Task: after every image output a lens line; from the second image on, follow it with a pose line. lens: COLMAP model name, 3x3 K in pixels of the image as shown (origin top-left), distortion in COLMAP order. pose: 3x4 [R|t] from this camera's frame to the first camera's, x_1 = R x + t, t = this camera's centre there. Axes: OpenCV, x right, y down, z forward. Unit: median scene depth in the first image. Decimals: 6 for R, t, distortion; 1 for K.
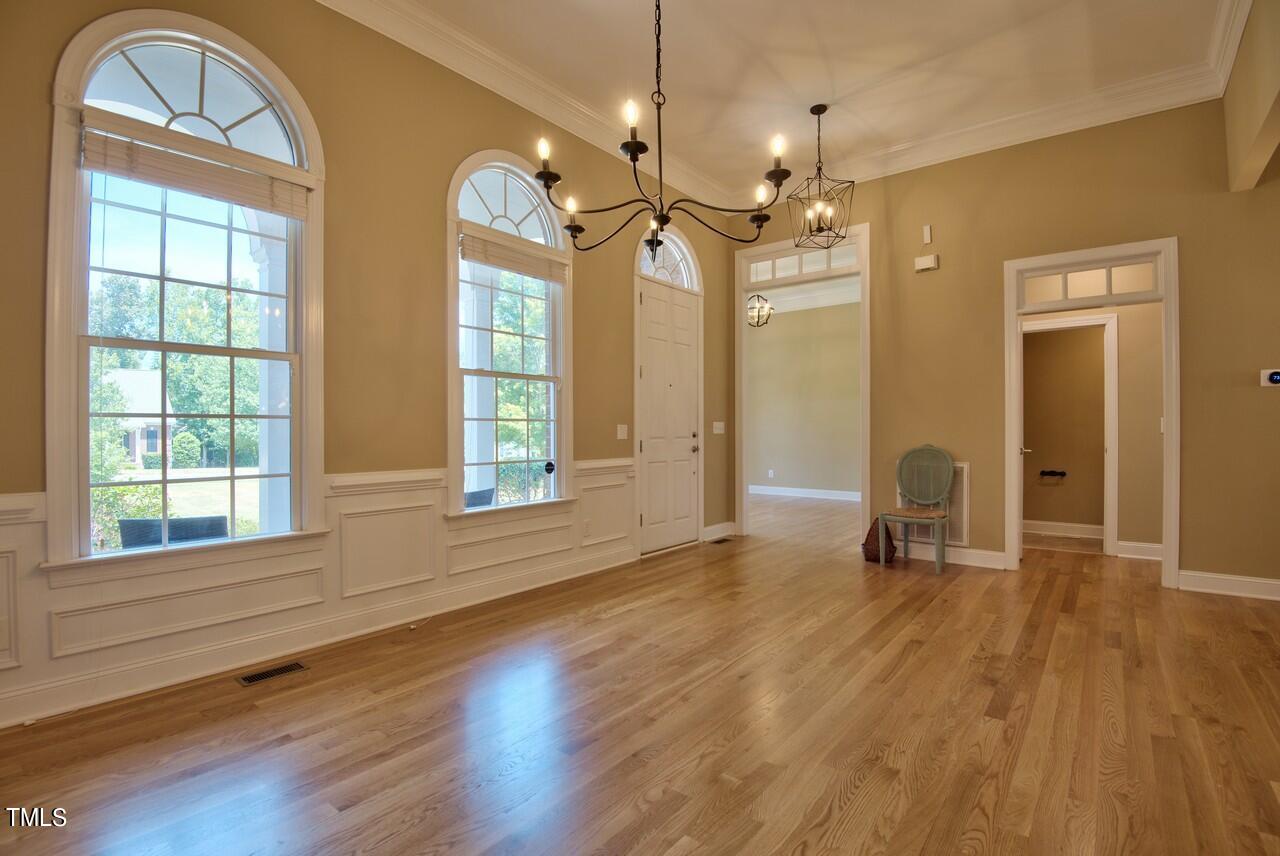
lens RADIAL K [[588.0, 0, 635.0], [0, 588.0, 429.4], [0, 0, 1]] dist [-0.013763, -0.020319]
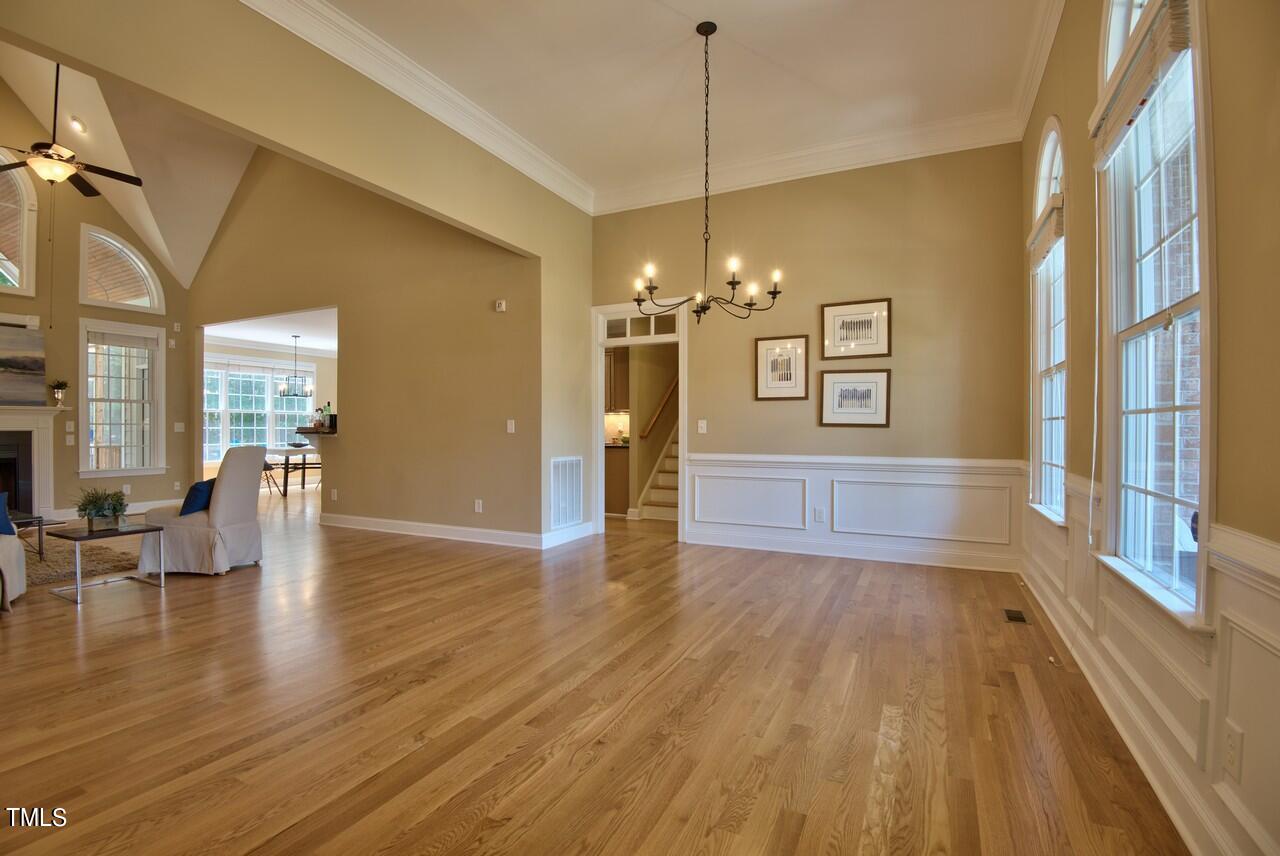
lens RADIAL K [[584.2, 0, 634.0], [0, 584.2, 429.4], [0, 0, 1]] dist [-0.010151, -0.021542]
pose [[-0.975238, 0.002724, -0.221141, 0.357355], [0.001708, 0.999987, 0.004785, -0.004012], [0.221151, 0.004289, -0.975230, 1.498182]]
